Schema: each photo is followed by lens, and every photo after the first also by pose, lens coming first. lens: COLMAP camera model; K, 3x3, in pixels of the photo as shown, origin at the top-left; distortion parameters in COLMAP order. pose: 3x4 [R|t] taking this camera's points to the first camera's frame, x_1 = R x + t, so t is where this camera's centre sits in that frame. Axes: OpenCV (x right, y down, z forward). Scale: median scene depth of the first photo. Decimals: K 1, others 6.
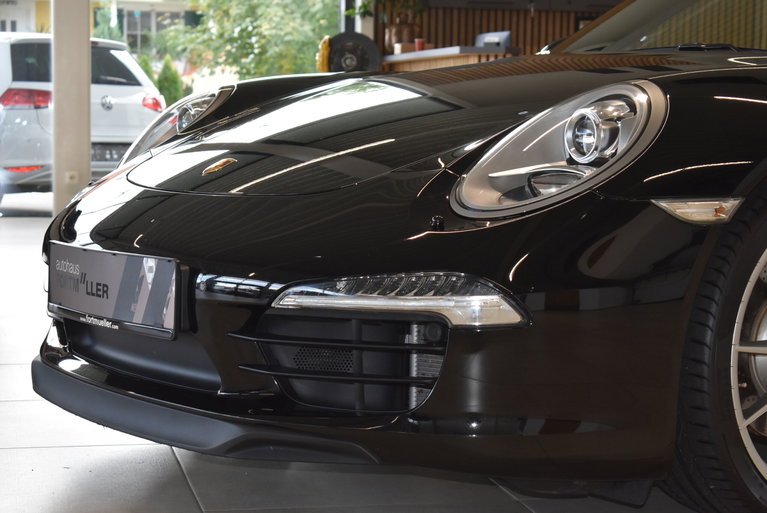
lens RADIAL K [[1716.3, 0, 383.5], [0, 1716.3, 256.5], [0, 0, 1]] dist [0.092305, 0.649116]
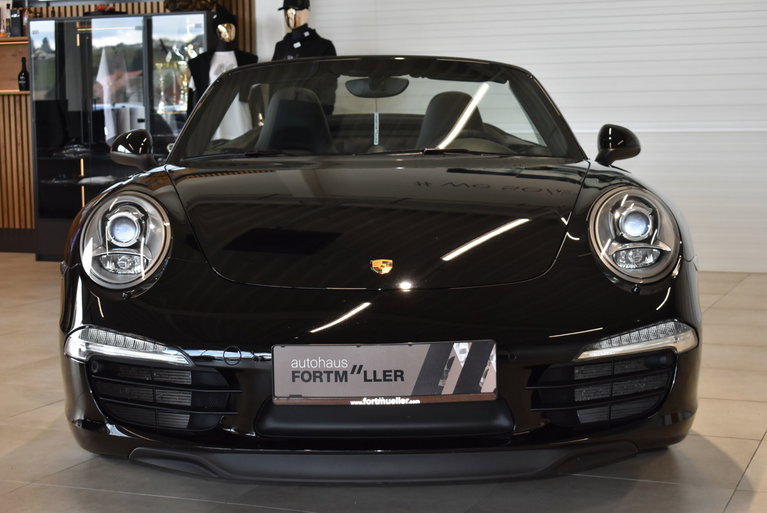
lens RADIAL K [[1349.5, 0, 383.5], [0, 1349.5, 256.5], [0, 0, 1]] dist [-0.002821, -0.070535]
pose [[0.536534, -0.104789, 0.837347, -1.025398], [0.085956, 0.993886, 0.069302, -0.141450], [-0.839490, 0.034792, 0.542261, 0.487502]]
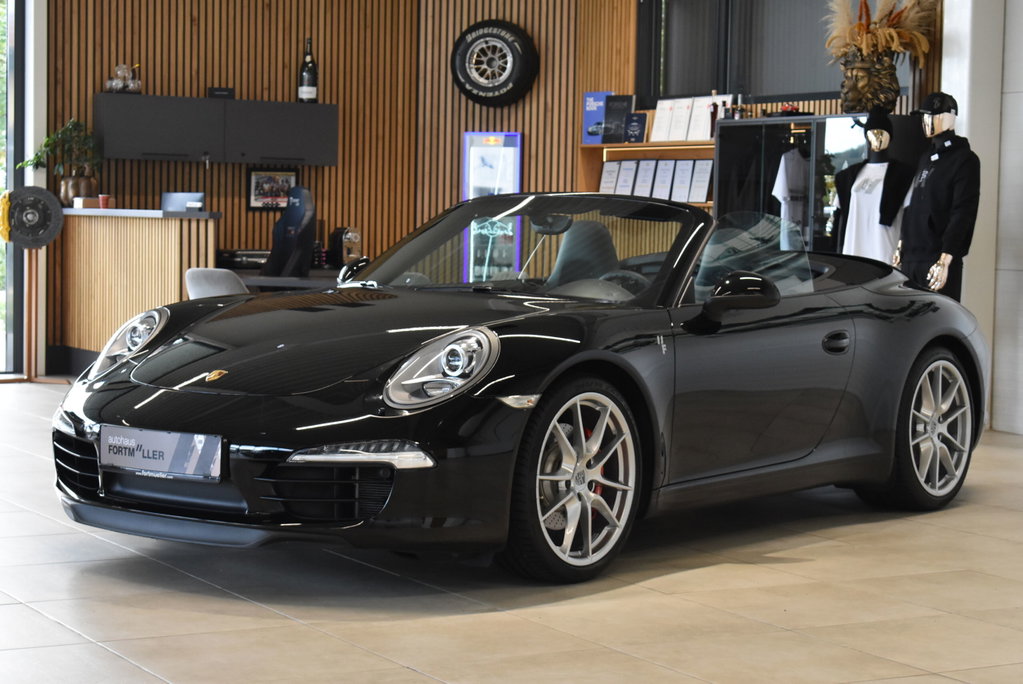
lens RADIAL K [[2289.1, 0, 511.5], [0, 2289.1, 342.0], [0, 0, 1]] dist [0.092305, 0.649116]
pose [[0.957581, -0.012449, 0.287896, -0.487557], [0.018312, 0.999676, -0.017681, -0.044652], [-0.287583, 0.022203, 0.957498, -1.232163]]
